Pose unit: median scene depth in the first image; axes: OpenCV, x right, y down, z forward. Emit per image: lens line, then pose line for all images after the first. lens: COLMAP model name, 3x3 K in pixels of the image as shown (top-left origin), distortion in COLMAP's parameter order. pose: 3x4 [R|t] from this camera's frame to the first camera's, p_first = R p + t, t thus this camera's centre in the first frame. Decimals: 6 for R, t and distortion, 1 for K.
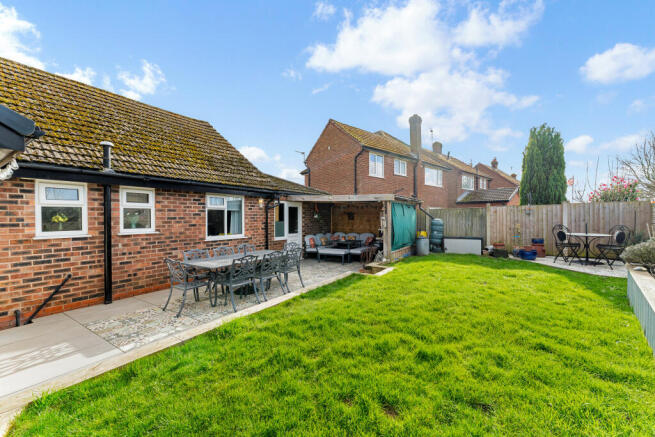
lens RADIAL K [[261.9, 0, 329.7], [0, 261.9, 221.9], [0, 0, 1]] dist [0.000680, -0.000118]
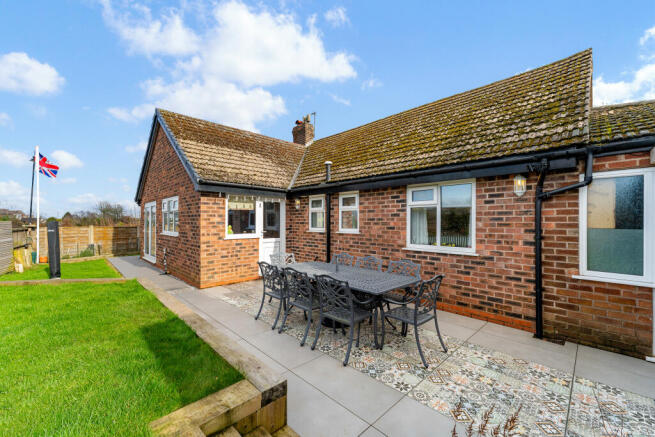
lens RADIAL K [[261.9, 0, 329.7], [0, 261.9, 221.9], [0, 0, 1]] dist [0.000680, -0.000118]
pose [[-0.220849, 0.004269, -0.975299, 0.273178], [-0.020150, 0.999757, 0.008939, -0.008156], [0.975100, 0.021627, -0.220709, 0.808920]]
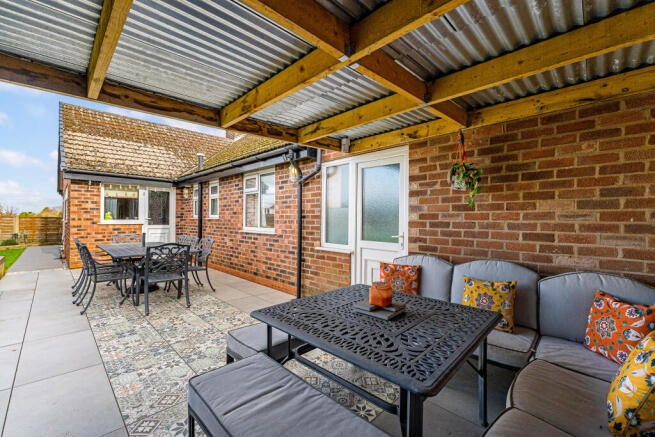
lens RADIAL K [[267.4, 0, 328.5], [0, 267.4, 218.3], [0, 0, 1]] dist [0.001231, -0.000051]
pose [[-0.199572, -0.002698, -0.979879, 0.278932], [-0.026690, 0.999640, 0.002683, 0.016604], [0.979520, 0.026689, -0.199572, 1.234898]]
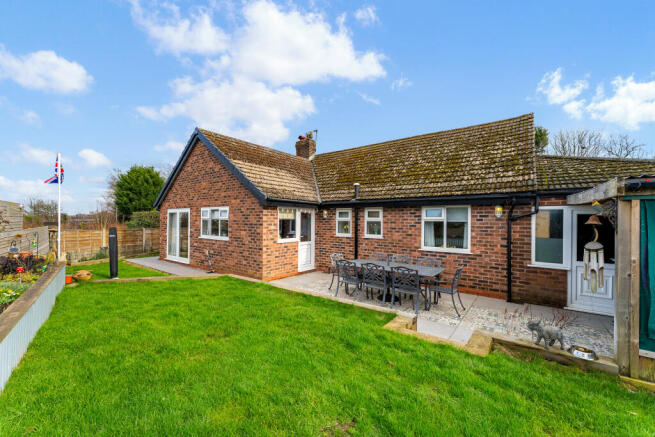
lens RADIAL K [[261.9, 0, 329.7], [0, 261.9, 221.9], [0, 0, 1]] dist [0.000680, -0.000118]
pose [[-0.072039, 0.004998, -0.997389, 0.551214], [-0.028939, 0.999556, 0.007099, -0.035578], [0.996982, 0.029375, -0.071862, 0.591566]]
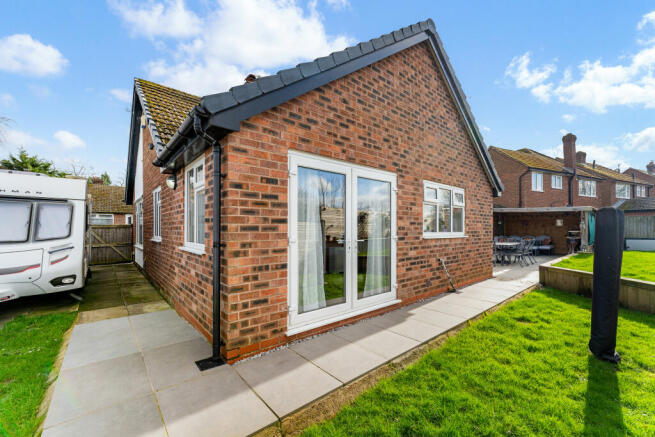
lens RADIAL K [[264.5, 0, 327.5], [0, 264.5, 227.6], [0, 0, 1]] dist [0.000517, 0.000070]
pose [[0.954560, 0.006531, -0.297947, -0.615149], [-0.012563, 0.999753, -0.018335, 0.050249], [0.297753, 0.021245, 0.954406, -0.730098]]
